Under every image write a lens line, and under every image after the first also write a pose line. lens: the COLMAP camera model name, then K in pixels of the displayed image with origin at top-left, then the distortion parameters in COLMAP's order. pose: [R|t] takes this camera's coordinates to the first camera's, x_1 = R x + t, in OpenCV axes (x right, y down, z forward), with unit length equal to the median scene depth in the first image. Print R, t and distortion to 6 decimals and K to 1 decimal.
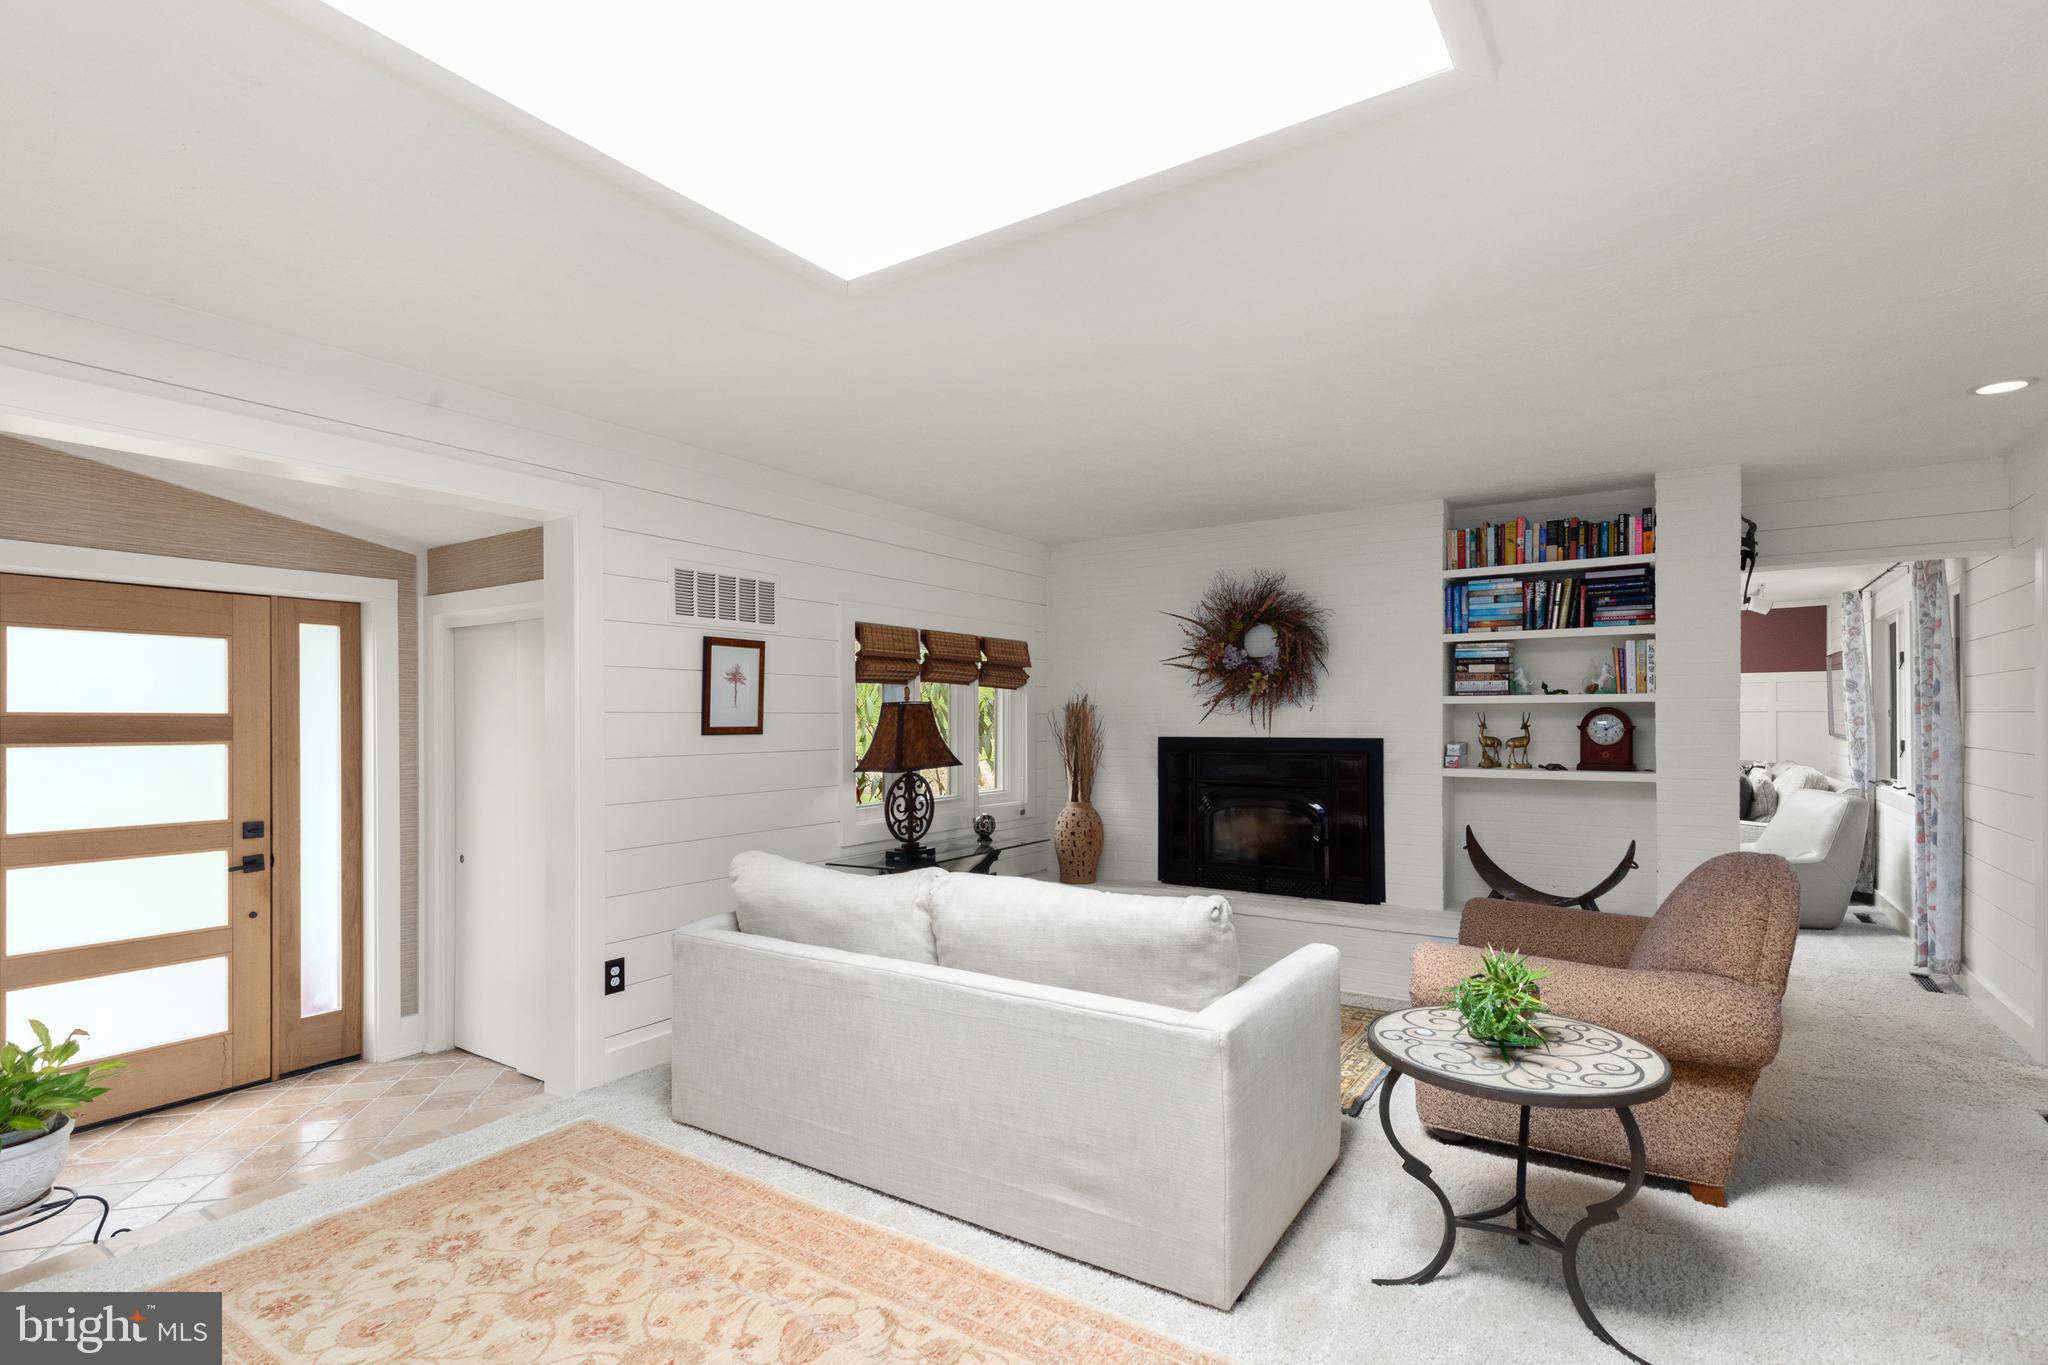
lens RADIAL K [[976.0, 0, 1020.8], [0, 976.0, 720.8], [0, 0, 1]] dist [0.001845, 0.000027]
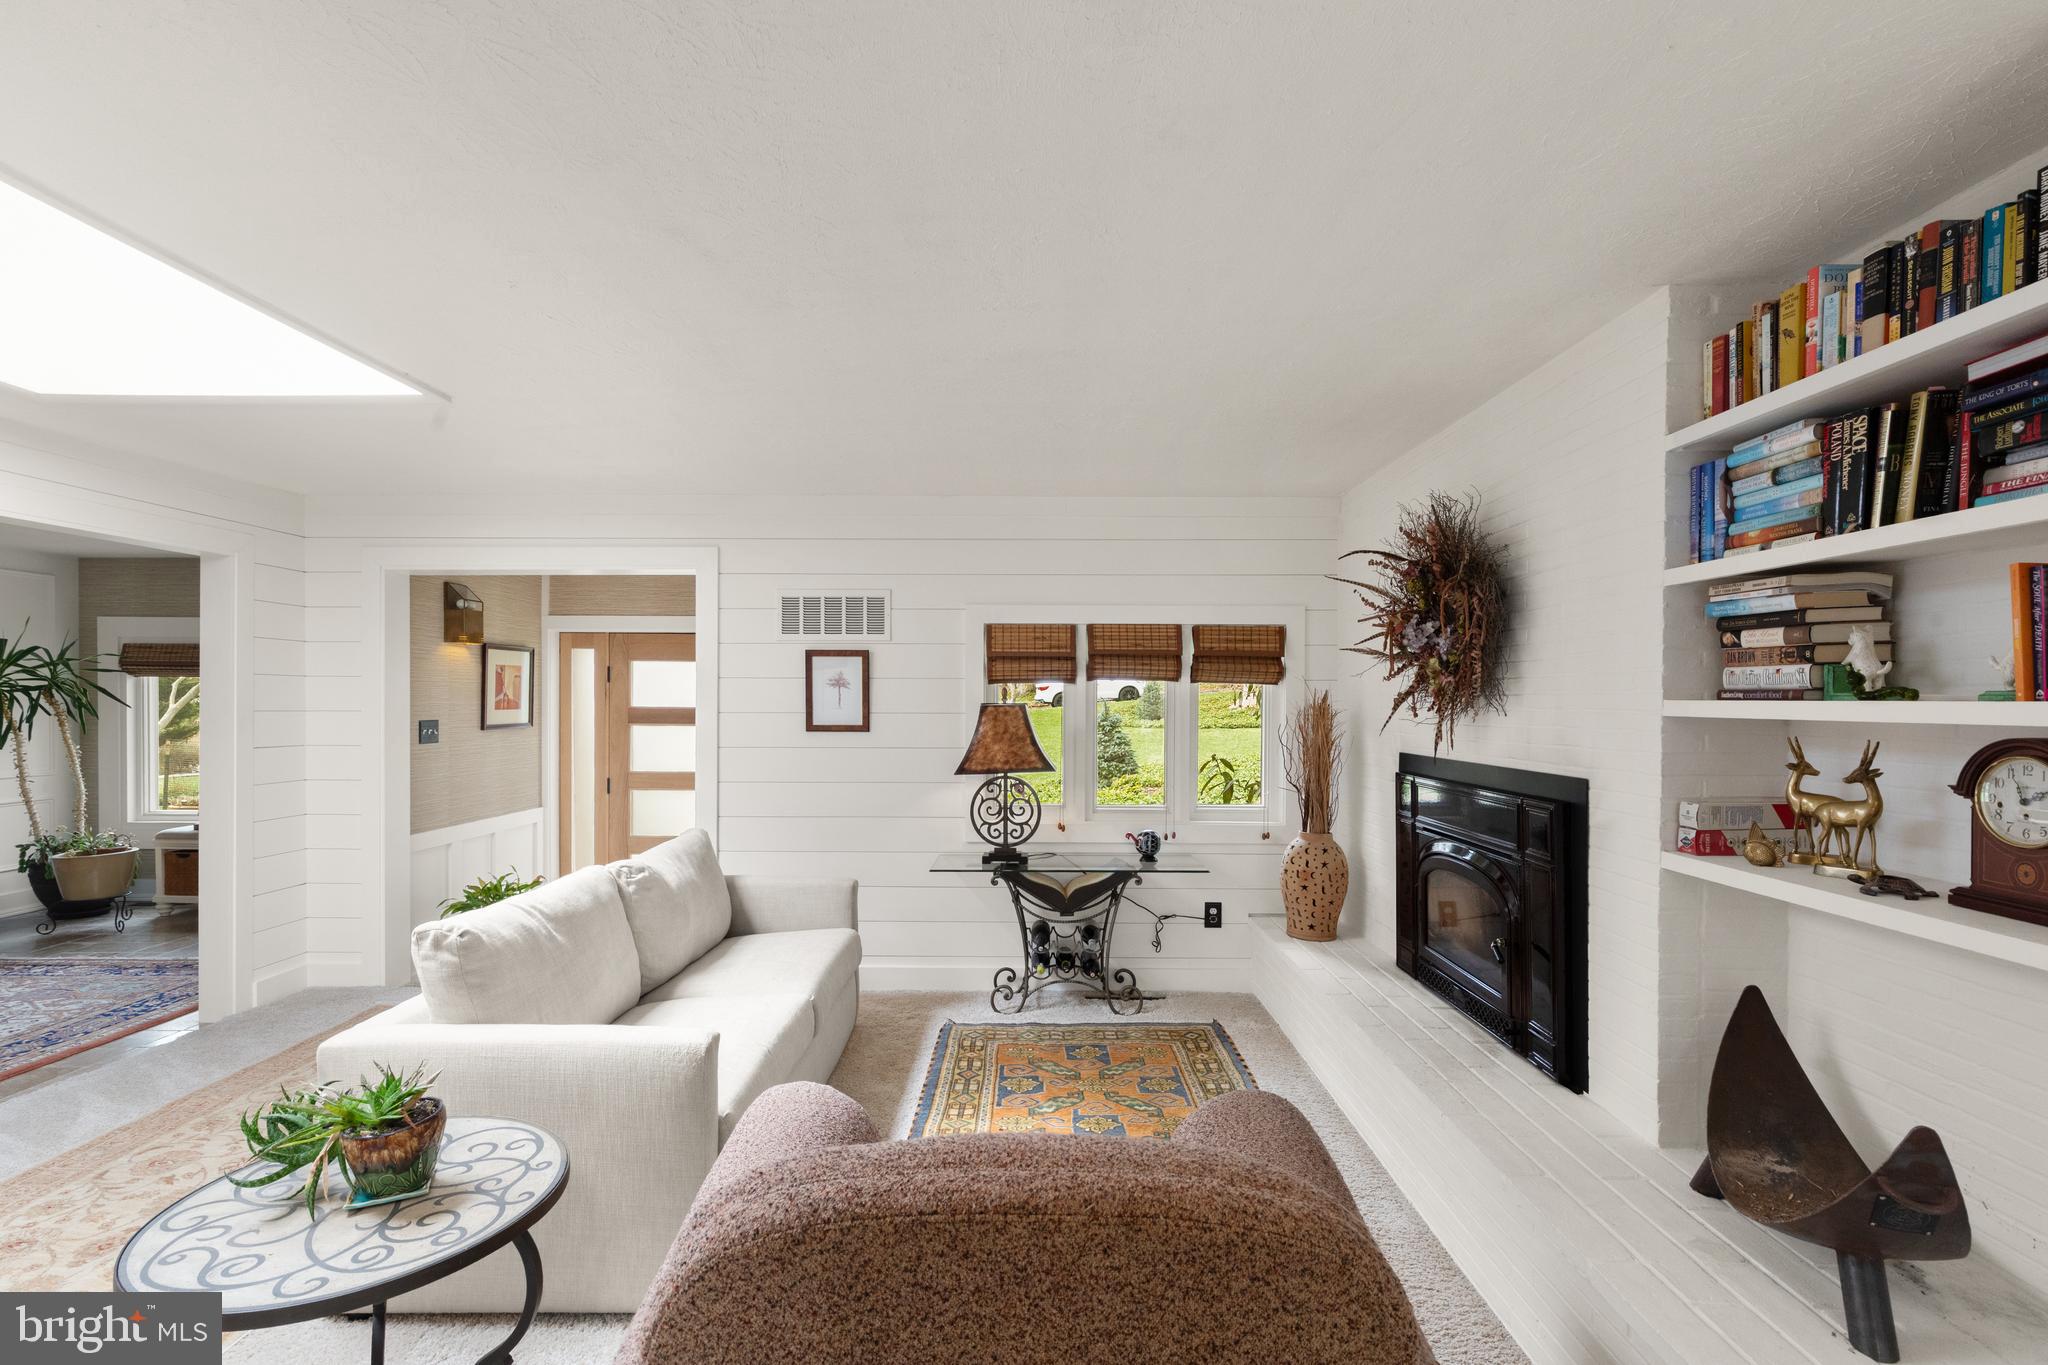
lens RADIAL K [[926.0, 0, 1016.6], [0, 926.0, 709.1], [0, 0, 1]] dist [0.001825, 0.000305]
pose [[0.541395, 0.014683, -0.840640, 0.656956], [-0.007559, 0.999892, 0.012596, -0.024750], [0.840735, -0.000466, 0.541447, 0.500471]]
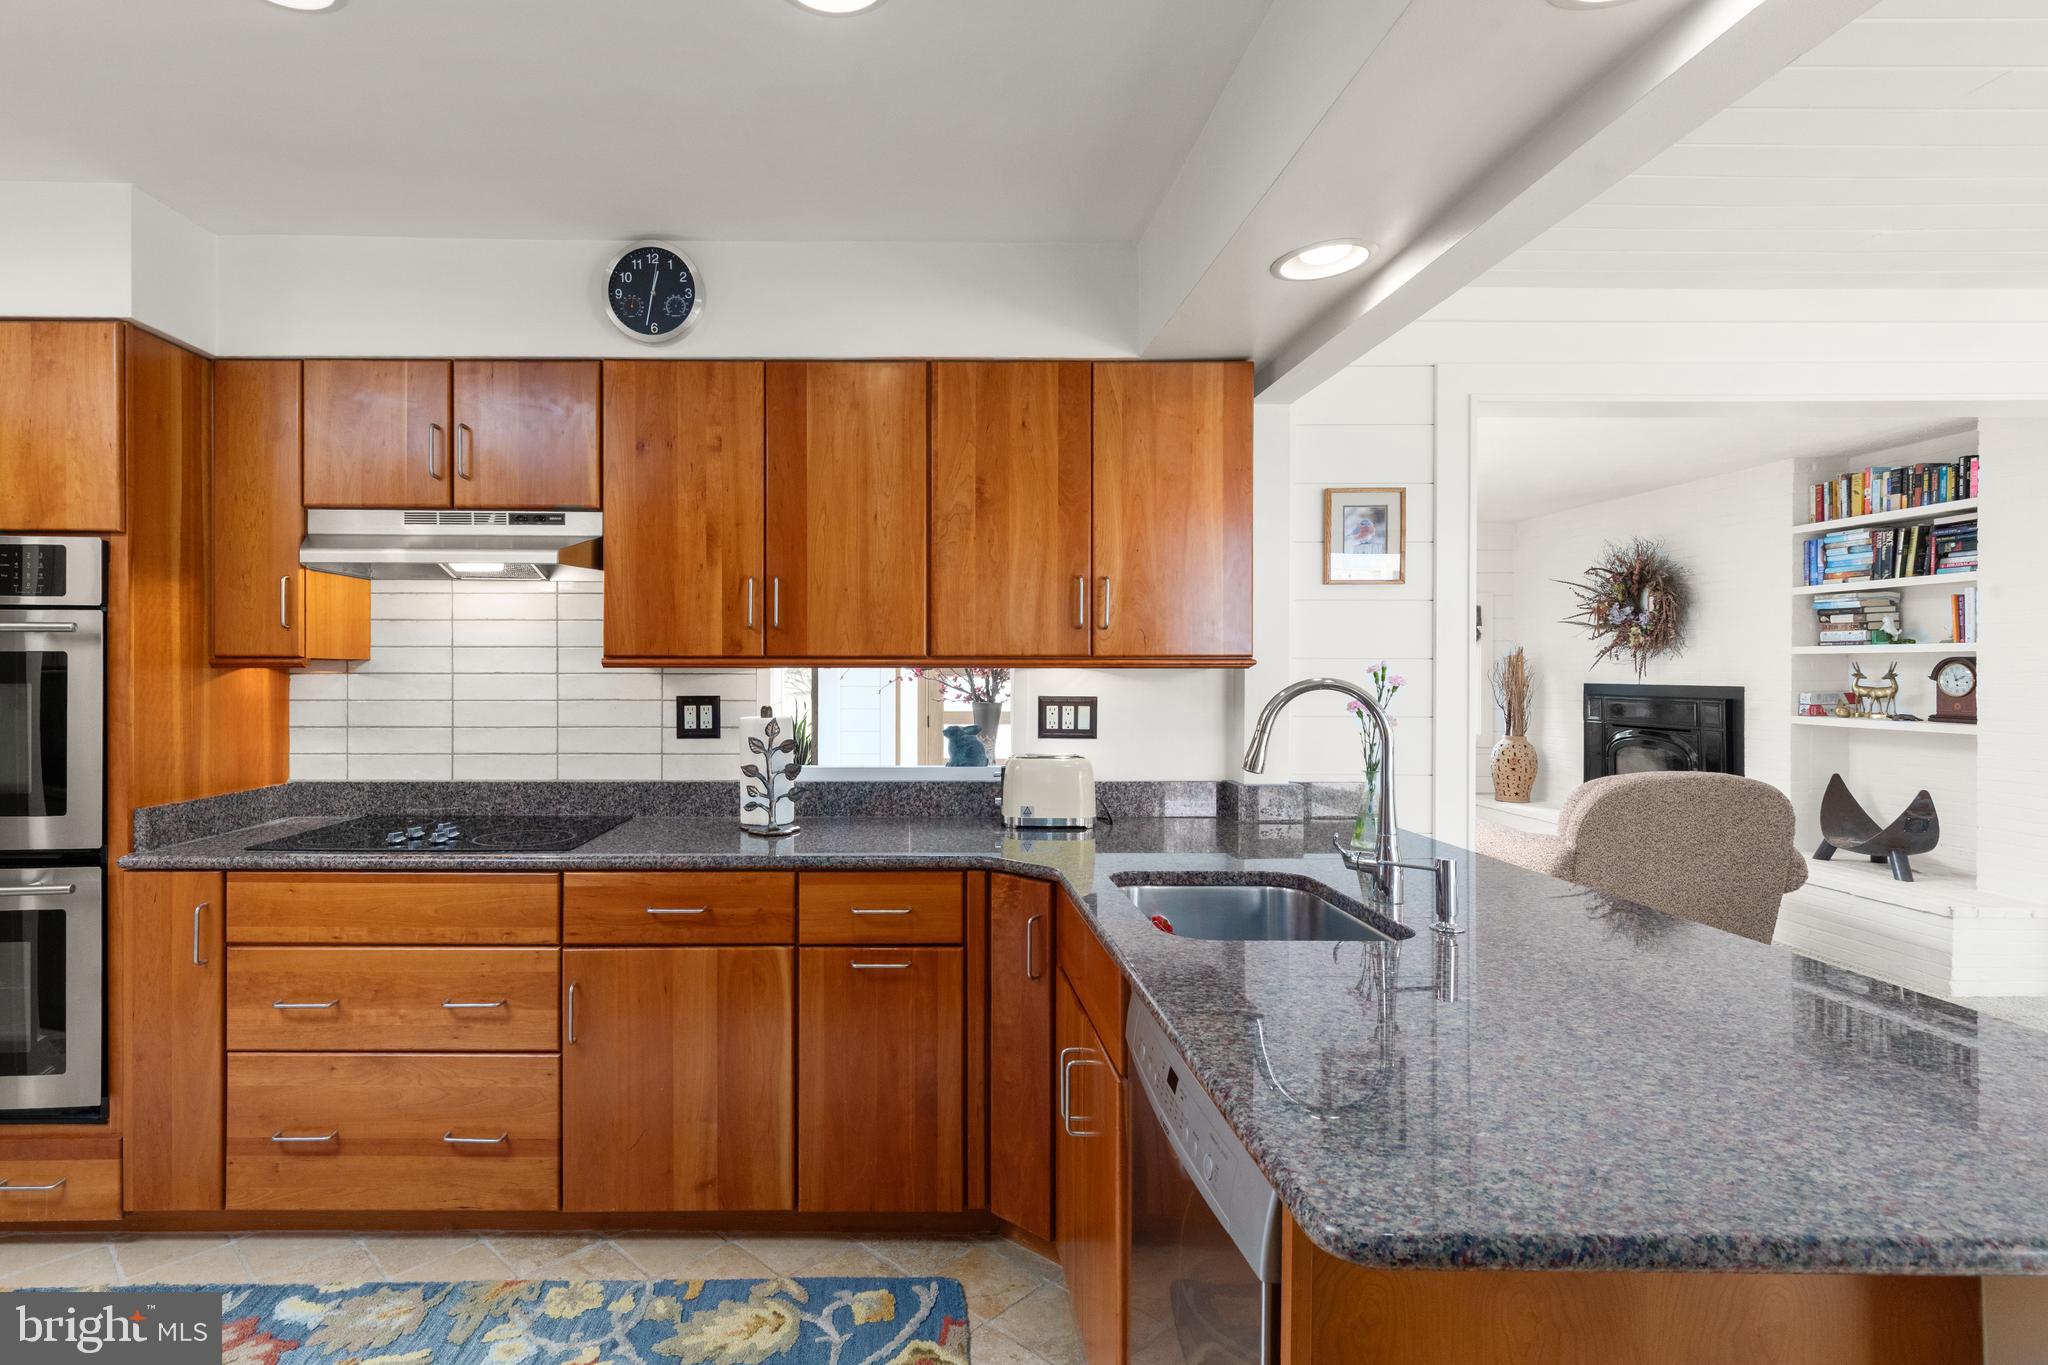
lens RADIAL K [[997.5, 0, 907.6], [0, 997.5, 673.1], [0, 0, 1]] dist [0.004905, 0.000851]
pose [[0.564205, 0.007347, -0.825602, 0.801598], [-0.003255, 0.999972, 0.006674, -0.001210], [0.825628, -0.001078, 0.564214, -0.394728]]
